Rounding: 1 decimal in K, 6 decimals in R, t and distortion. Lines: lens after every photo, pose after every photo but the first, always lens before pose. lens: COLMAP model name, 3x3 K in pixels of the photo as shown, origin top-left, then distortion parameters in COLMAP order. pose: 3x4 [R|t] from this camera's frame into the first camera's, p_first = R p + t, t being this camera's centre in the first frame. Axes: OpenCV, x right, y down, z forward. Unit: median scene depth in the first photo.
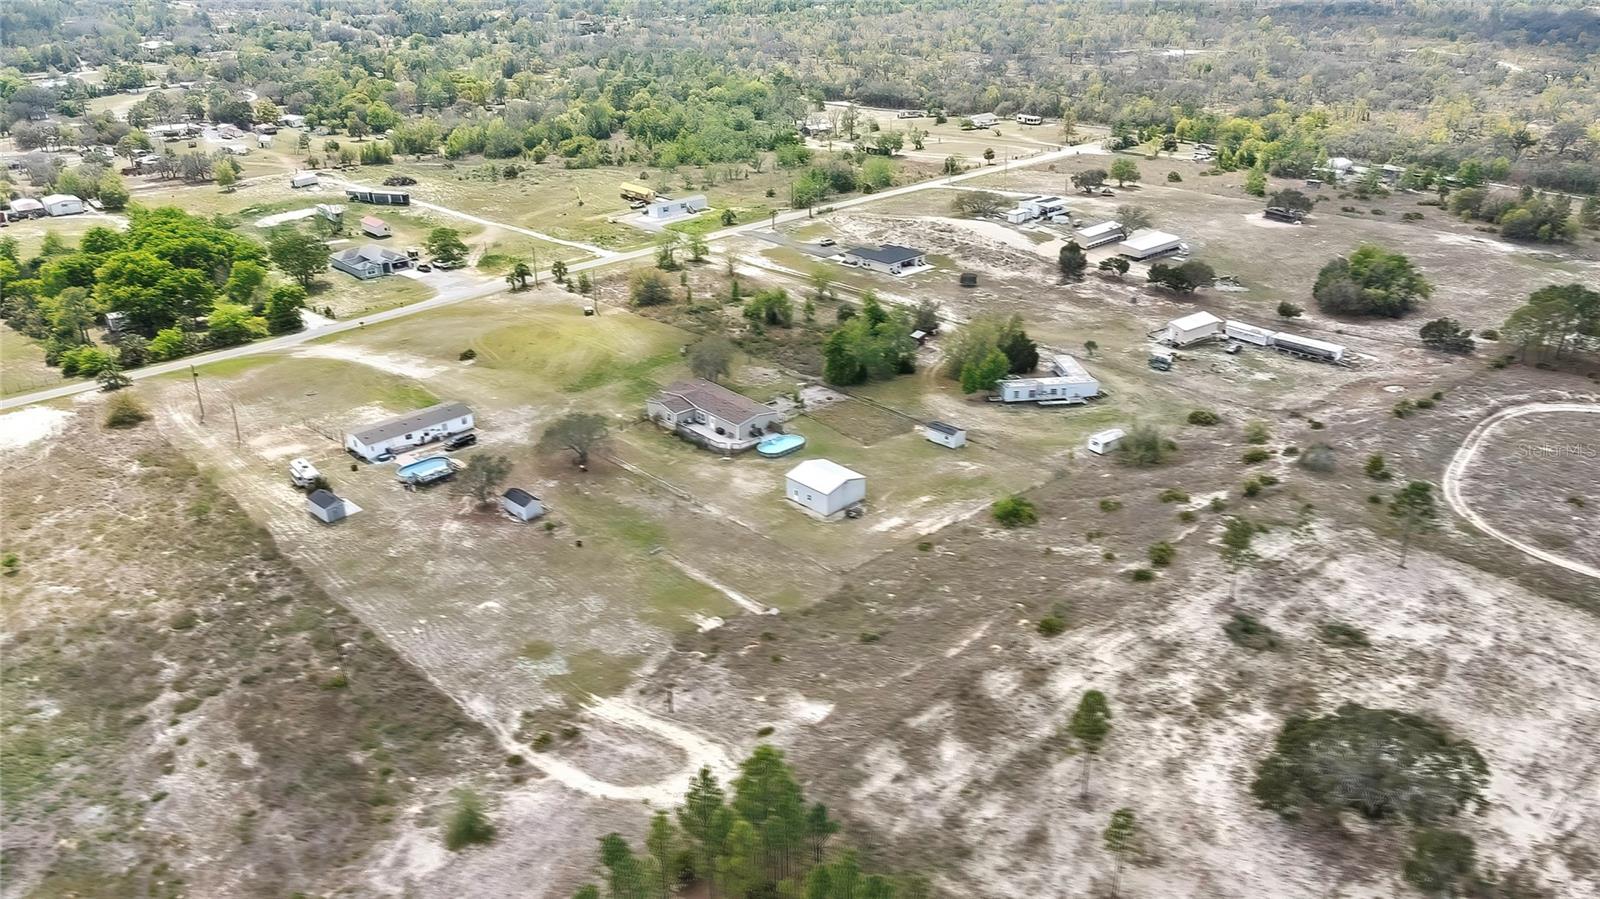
lens RADIAL K [[1180.9, 0, 796.8], [0, 1180.9, 451.0], [0, 0, 1]] dist [-0.002606, 0.037493]
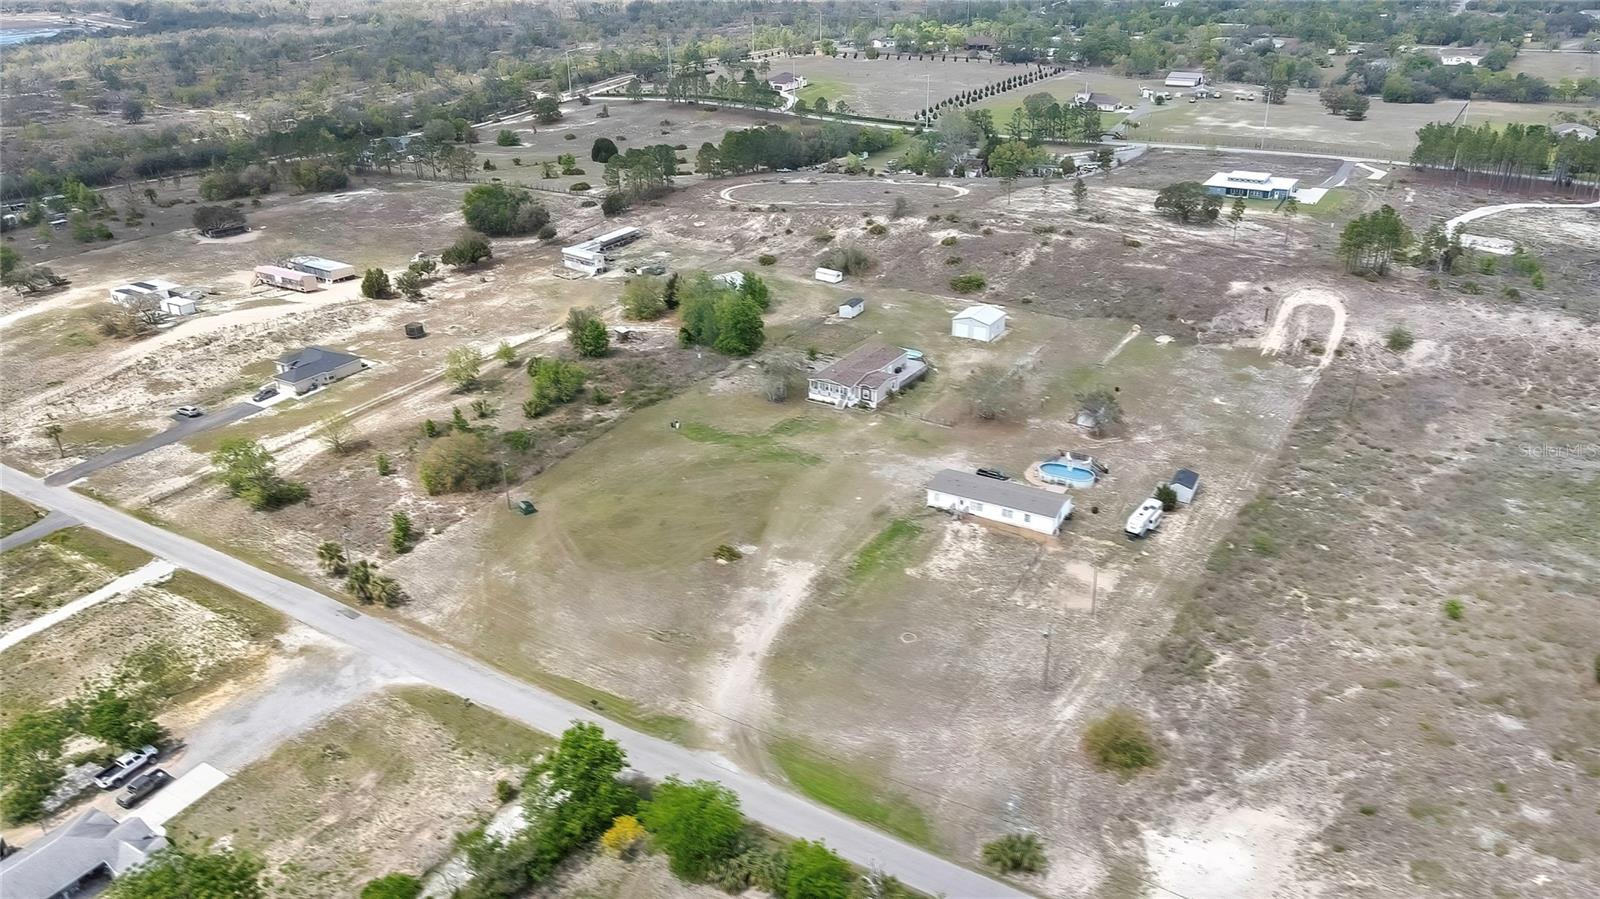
lens RADIAL K [[1180.9, 0, 796.8], [0, 1180.9, 451.0], [0, 0, 1]] dist [-0.002606, 0.037493]
pose [[-0.265883, -0.394317, 0.879670, -1.182131], [0.415461, 0.776551, 0.473668, -0.591656], [-0.869884, 0.491409, -0.042649, 1.309375]]
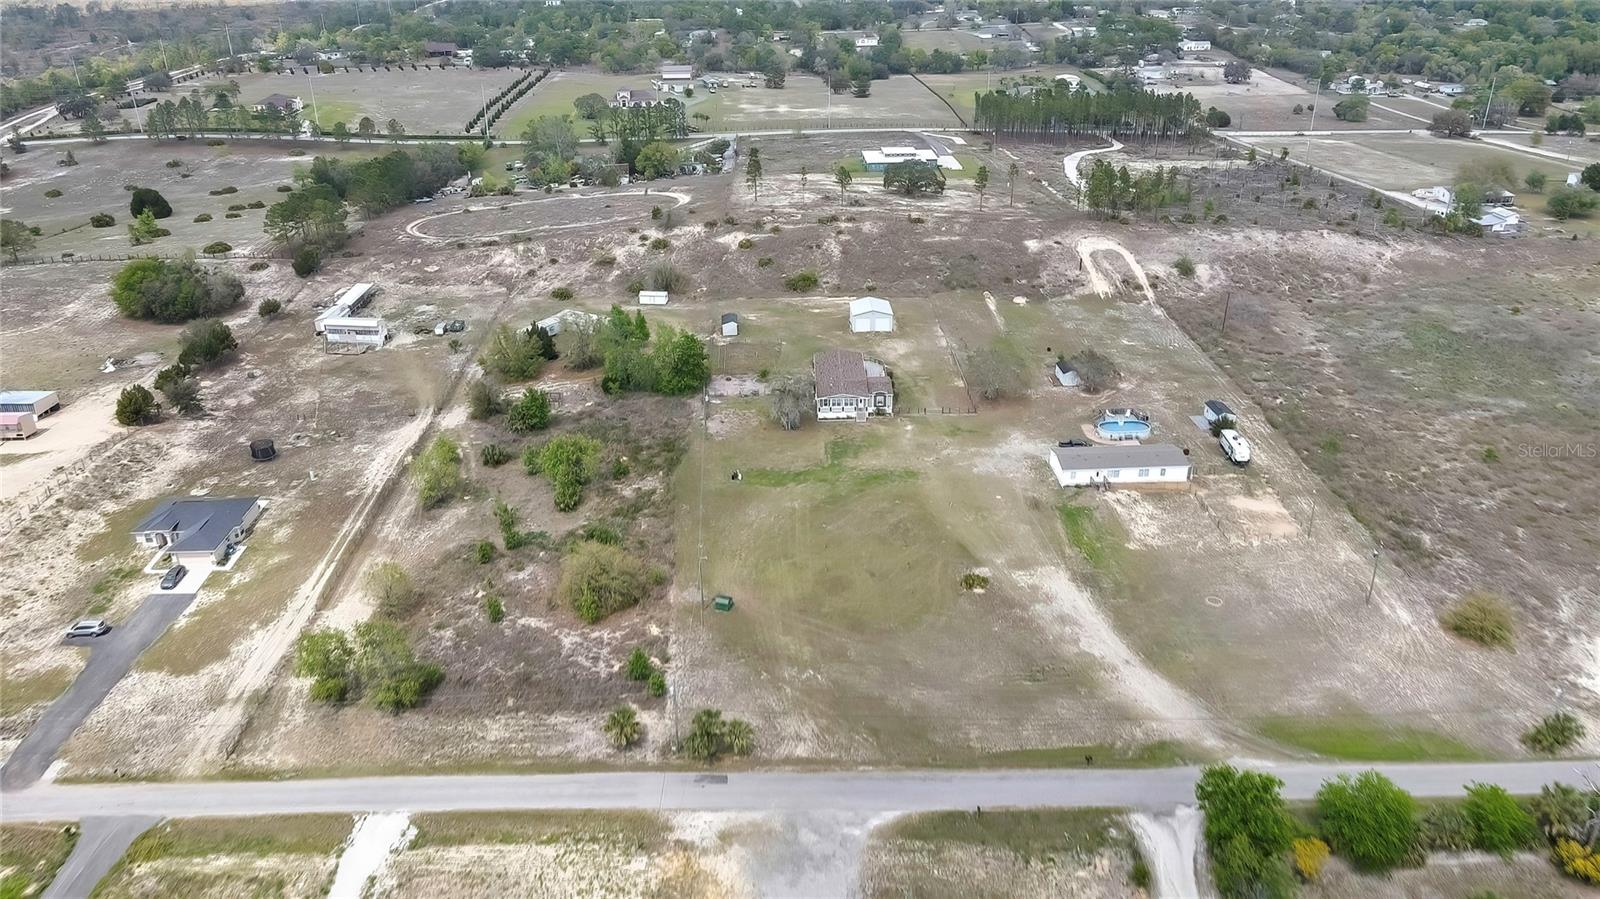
lens RADIAL K [[1180.9, 0, 796.8], [0, 1180.9, 451.0], [0, 0, 1]] dist [-0.002606, 0.037493]
pose [[-0.749781, -0.267474, 0.605215, -0.787510], [0.289579, 0.689774, 0.663593, -0.801068], [-0.594956, 0.672807, -0.439725, 1.758419]]
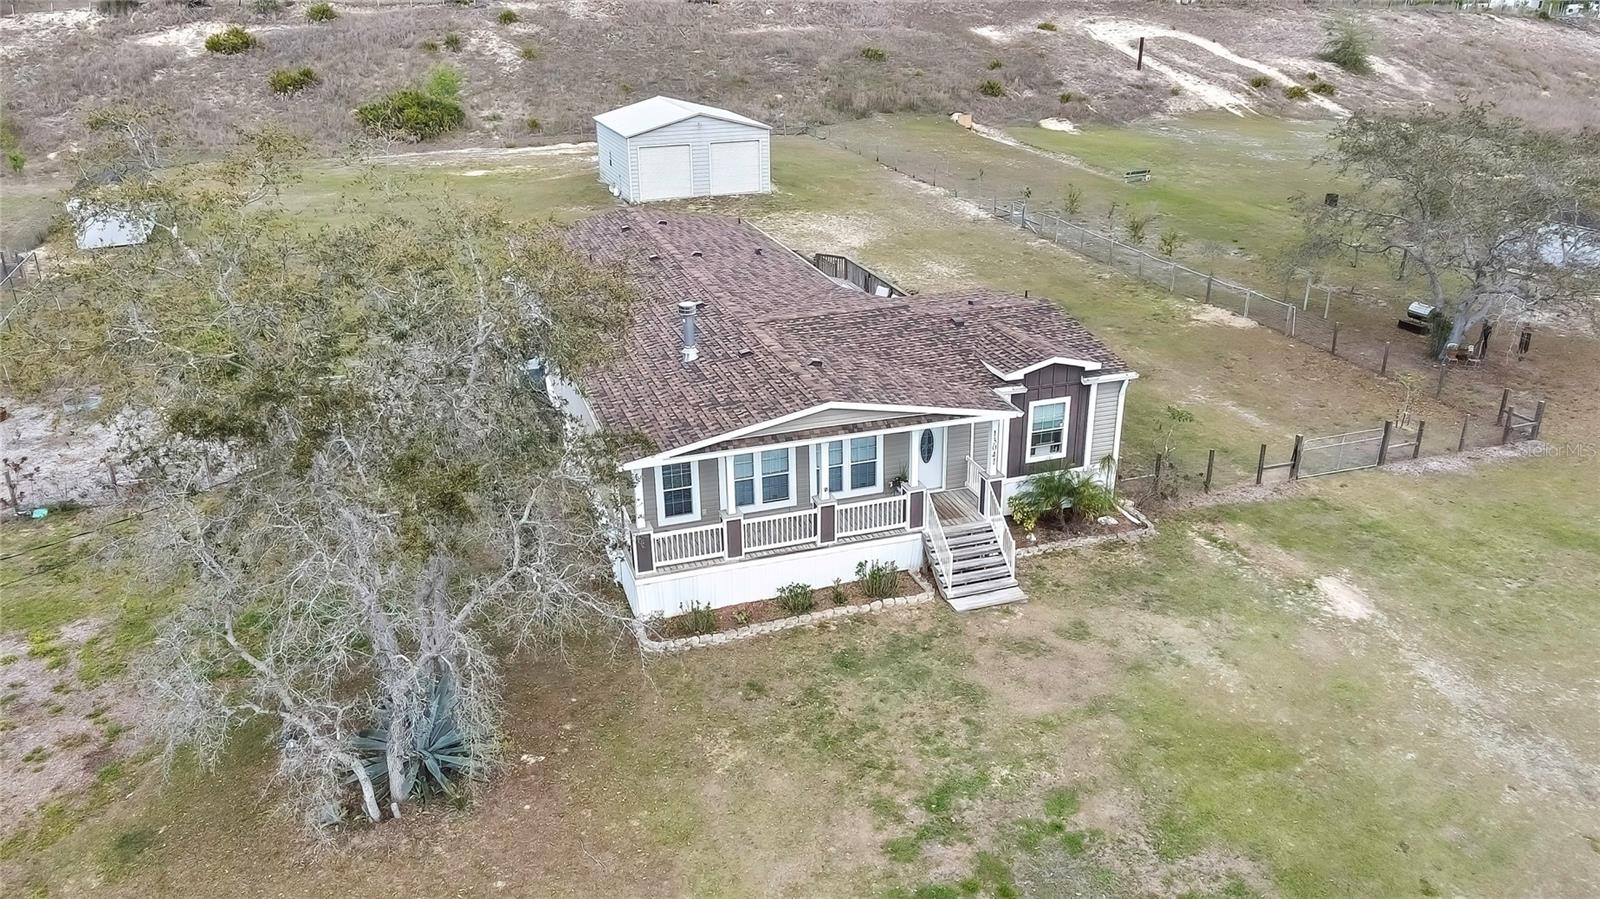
lens RADIAL K [[1180.9, 0, 796.8], [0, 1180.9, 451.0], [0, 0, 1]] dist [-0.002606, 0.037493]
pose [[-0.917782, -0.139235, 0.371874, -0.167703], [0.179304, 0.690281, 0.700972, -0.166537], [-0.354297, 0.710018, -0.608562, 1.285630]]
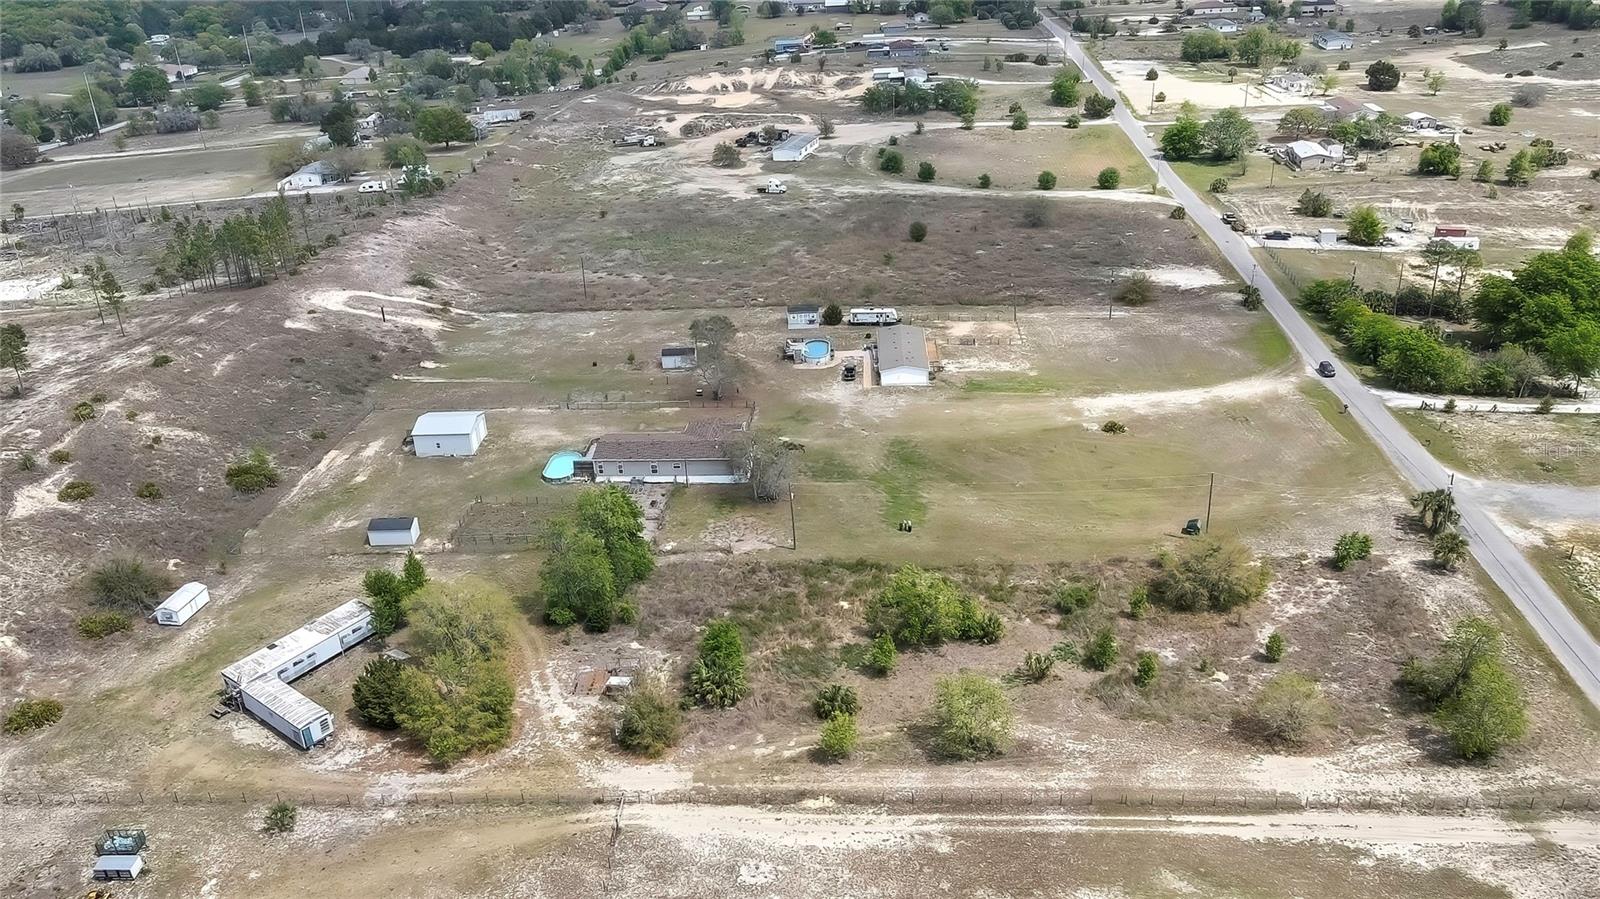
lens RADIAL K [[1306.9, 0, 797.5], [0, 1306.9, 448.6], [0, 0, 1]] dist [-0.003482, 0.038252]
pose [[-0.726877, 0.329567, -0.602524, 0.482230], [-0.234102, 0.705886, 0.668522, -0.770320], [0.645636, 0.626985, -0.435940, 1.676378]]
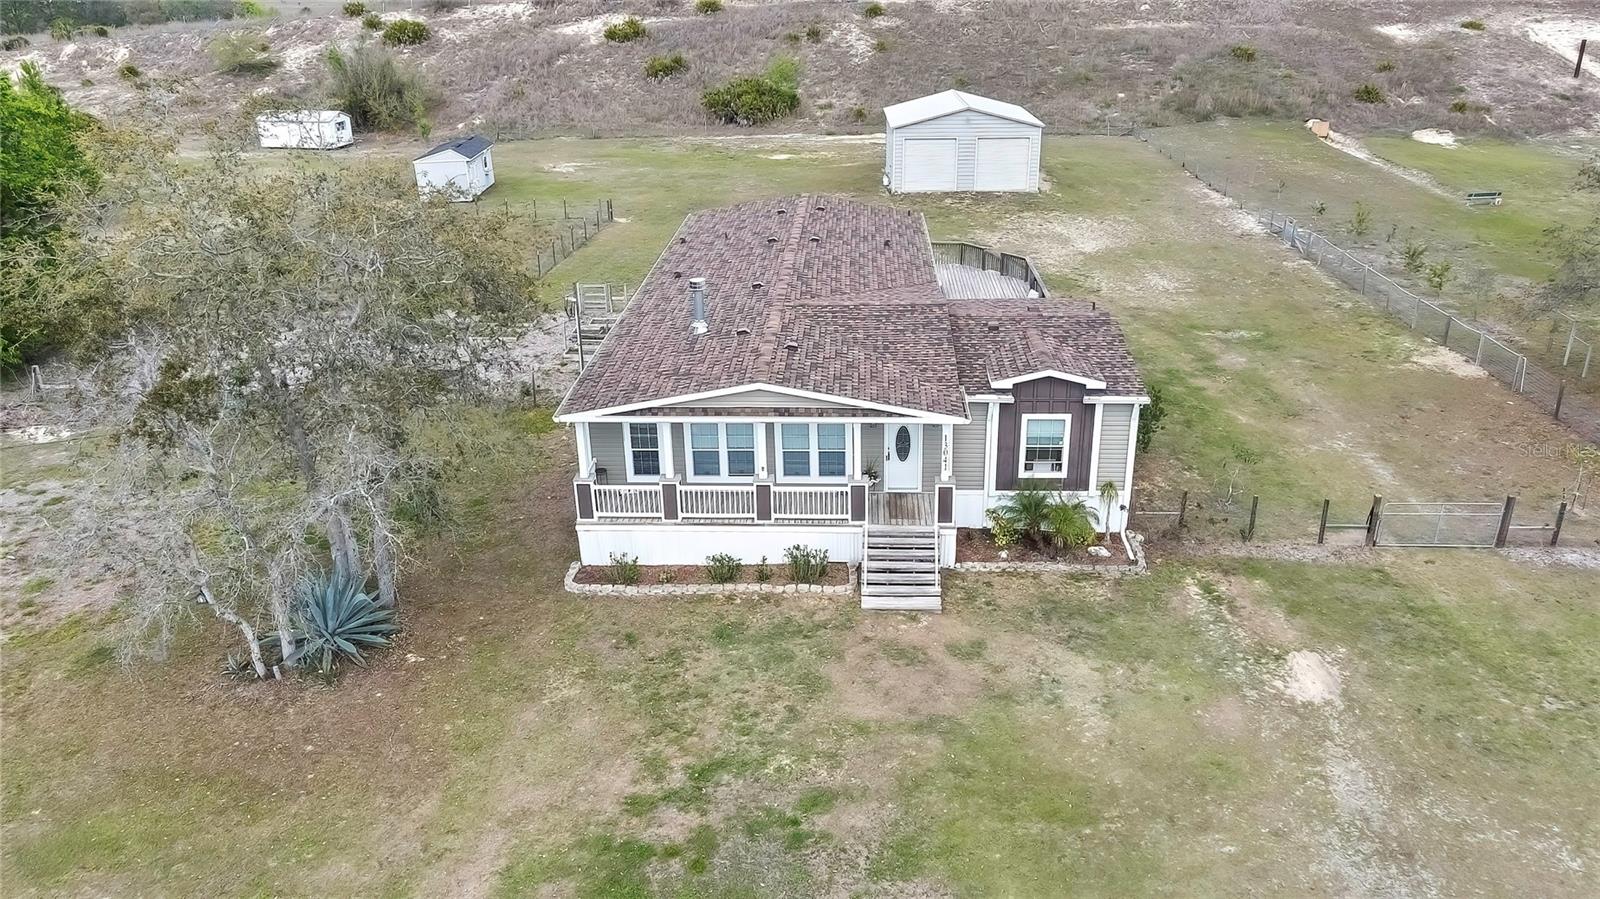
lens RADIAL K [[1180.9, 0, 796.8], [0, 1180.9, 451.0], [0, 0, 1]] dist [-0.002606, 0.037493]
pose [[-0.708915, -0.255360, 0.657443, -0.218018], [0.311846, 0.722600, 0.616929, -0.153187], [-0.632607, 0.642371, -0.432629, 1.259797]]
